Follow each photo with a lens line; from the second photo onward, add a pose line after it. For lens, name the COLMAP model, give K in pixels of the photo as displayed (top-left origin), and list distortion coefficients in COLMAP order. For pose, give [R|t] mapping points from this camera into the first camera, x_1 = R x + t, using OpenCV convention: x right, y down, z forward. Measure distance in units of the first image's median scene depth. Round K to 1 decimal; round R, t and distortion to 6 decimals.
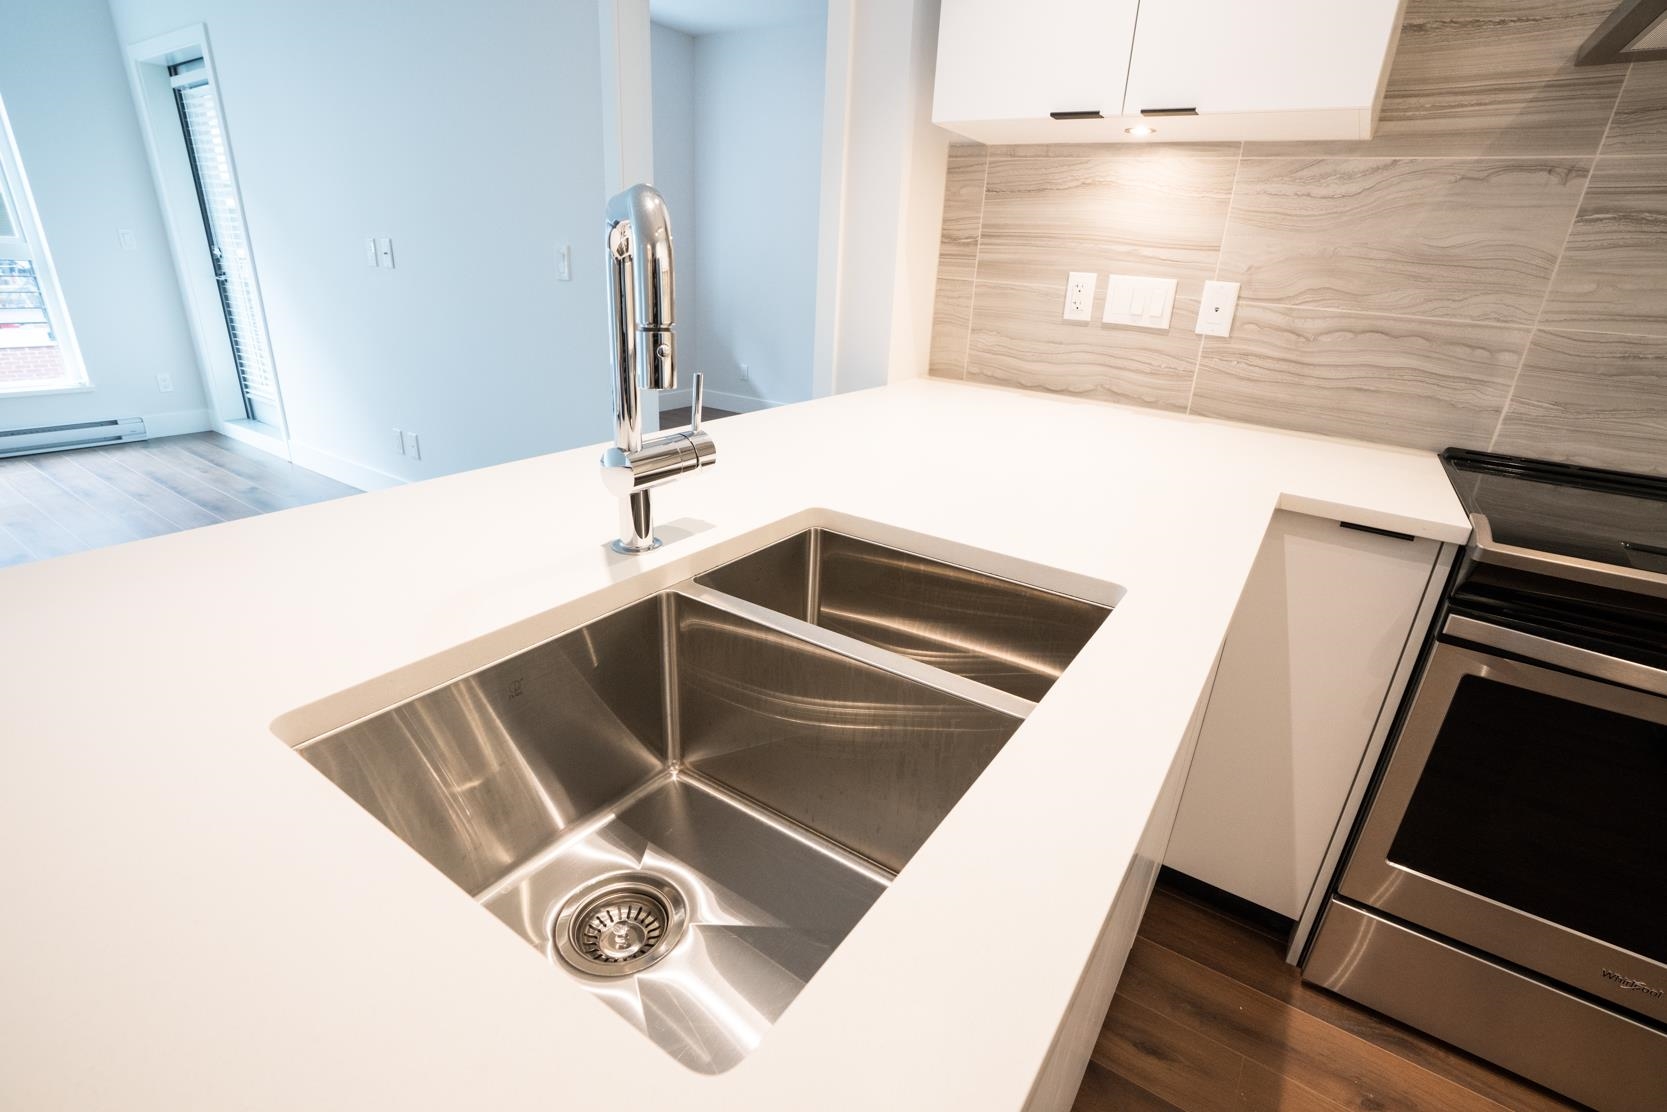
lens RADIAL K [[775.4, 0, 816.6], [0, 775.4, 542.1], [0, 0, 1]] dist [-0.022429, 0.007450]
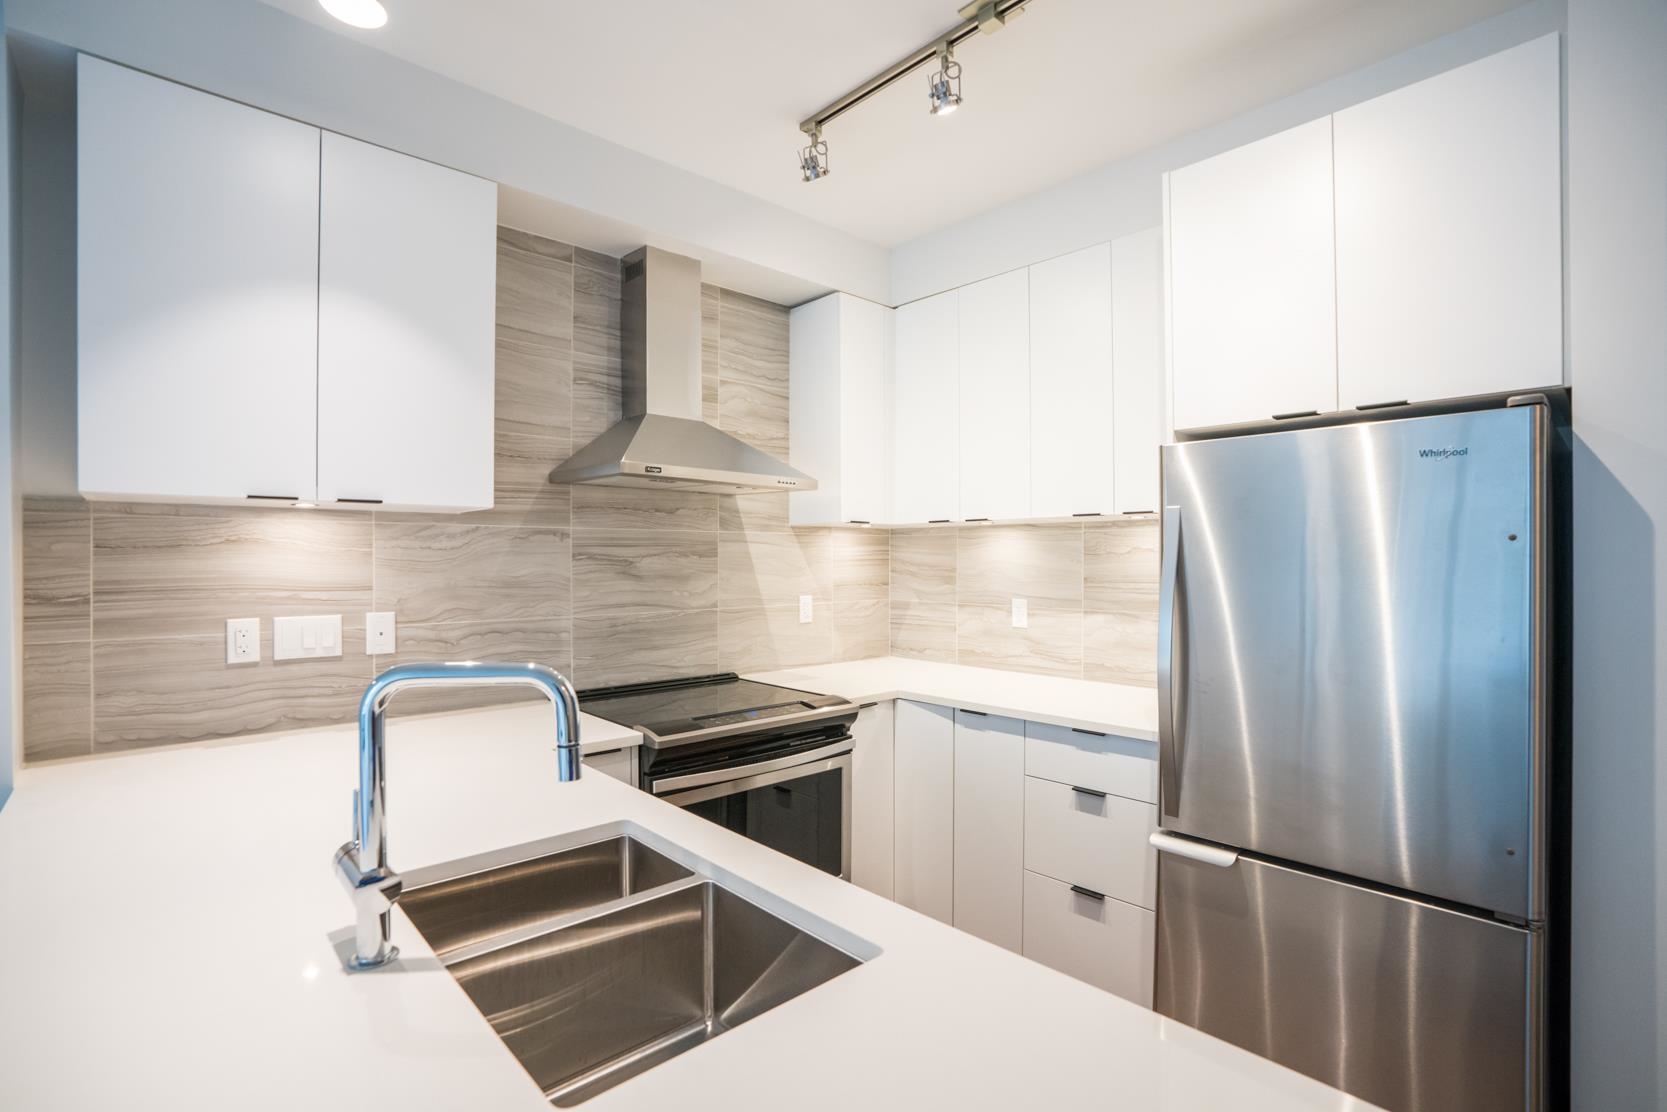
lens RADIAL K [[775.4, 0, 837.5], [0, 775.4, 550.3], [0, 0, 1]] dist [-0.022429, 0.007450]
pose [[0.224507, -0.052705, 0.973046, -0.507819], [0.350625, 0.936029, -0.030198, -0.129878], [-0.909208, 0.347954, 0.228624, -0.000398]]
